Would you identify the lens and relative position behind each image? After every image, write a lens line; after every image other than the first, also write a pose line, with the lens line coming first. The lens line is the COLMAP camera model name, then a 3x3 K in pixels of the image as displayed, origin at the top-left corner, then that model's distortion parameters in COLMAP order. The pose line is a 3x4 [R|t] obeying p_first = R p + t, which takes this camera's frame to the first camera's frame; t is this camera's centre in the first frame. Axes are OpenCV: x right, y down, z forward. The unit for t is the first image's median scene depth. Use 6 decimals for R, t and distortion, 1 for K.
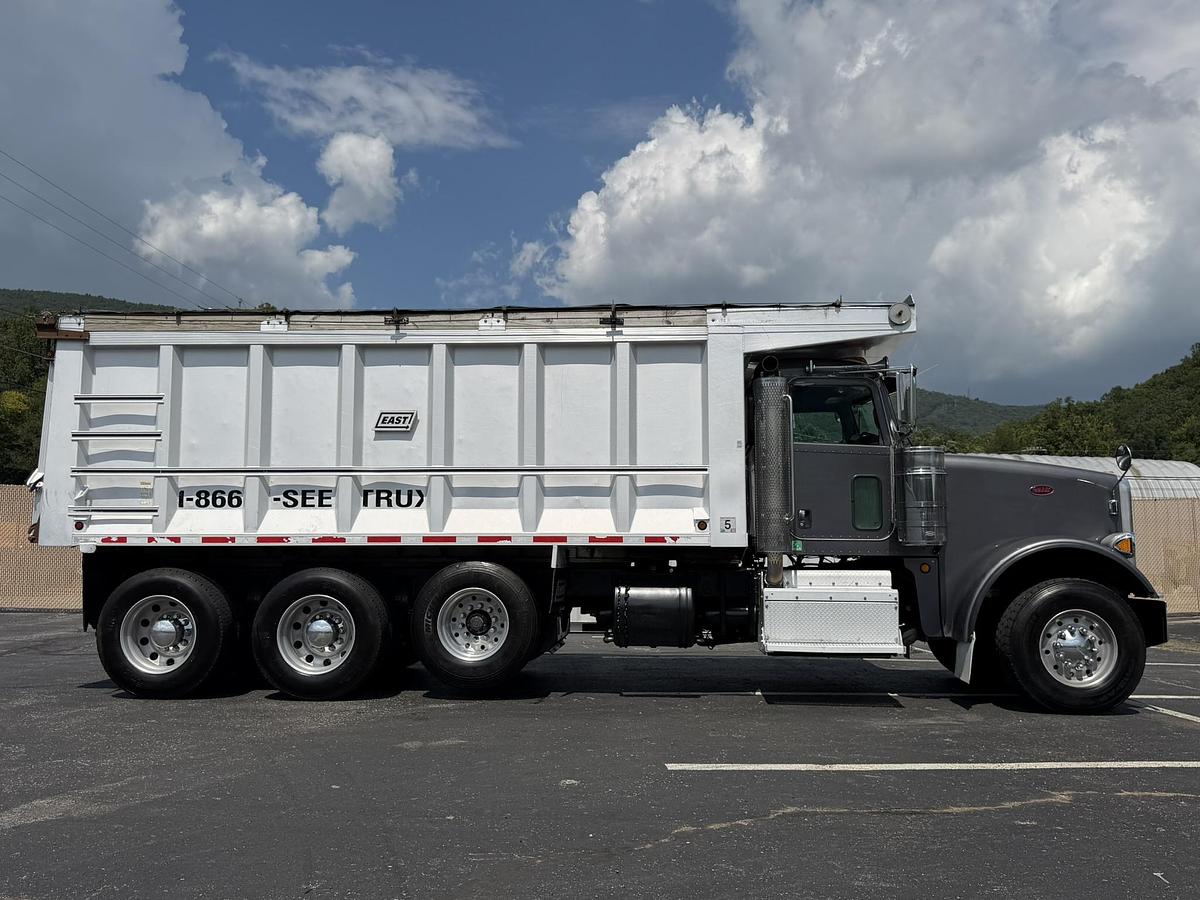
lens RADIAL K [[1045.2, 0, 600.0], [0, 1045.2, 450.0], [0, 0, 1]] dist [0.147834, -0.269533]
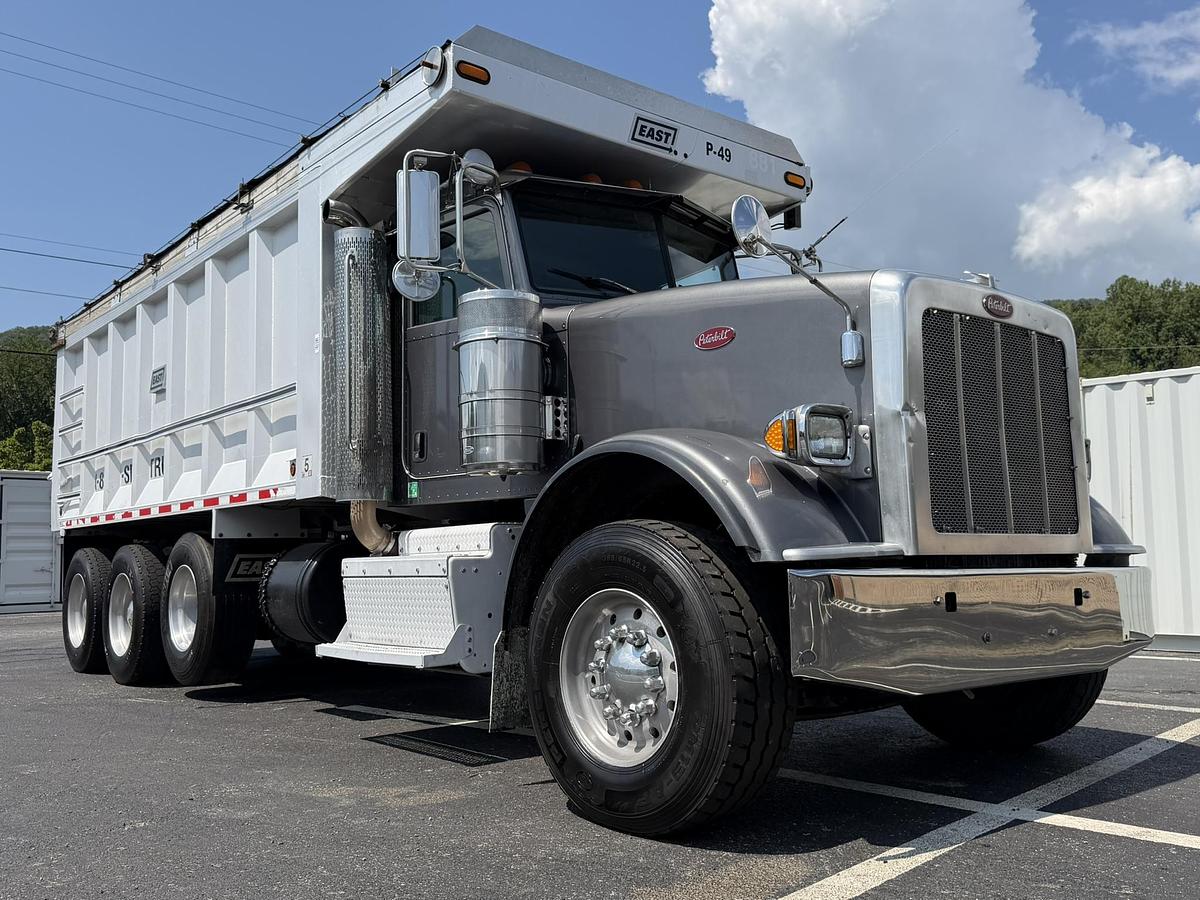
lens RADIAL K [[1051.3, 0, 596.3], [0, 1051.3, 454.5], [0, 0, 1]] dist [0.104558, -0.129219]
pose [[0.690119, -0.086518, -0.718506, 0.713518], [0.088752, 0.995452, -0.034621, 0.101184], [0.718233, -0.039877, 0.694659, 0.643052]]
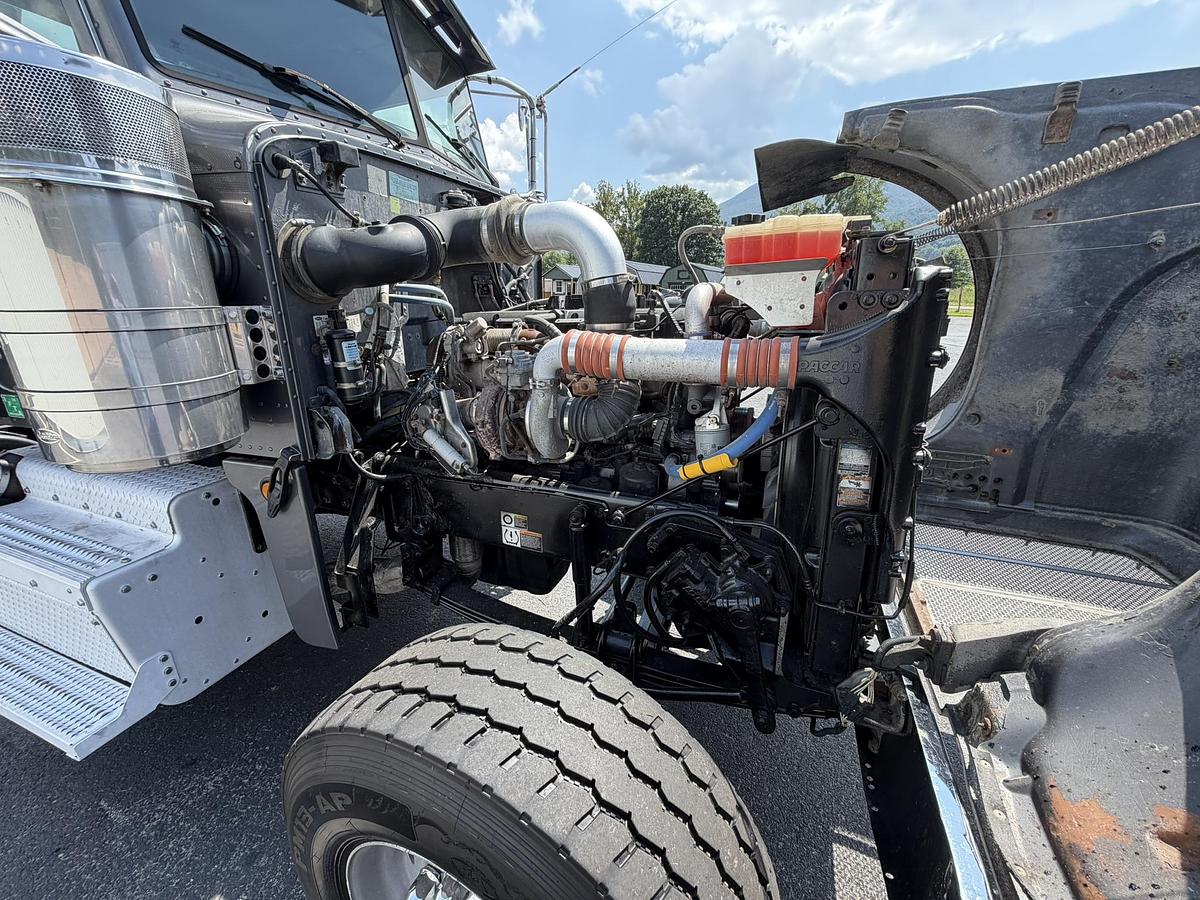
lens RADIAL K [[493.3, 0, 600.0], [0, 493.3, 450.0], [0, 0, 1]] dist [-0.000027, -0.000018]
pose [[0.960362, 0.083485, -0.265961, 0.453511], [0.028770, 0.919318, 0.392462, 0.036392], [0.277267, -0.384557, 0.880476, 0.890505]]
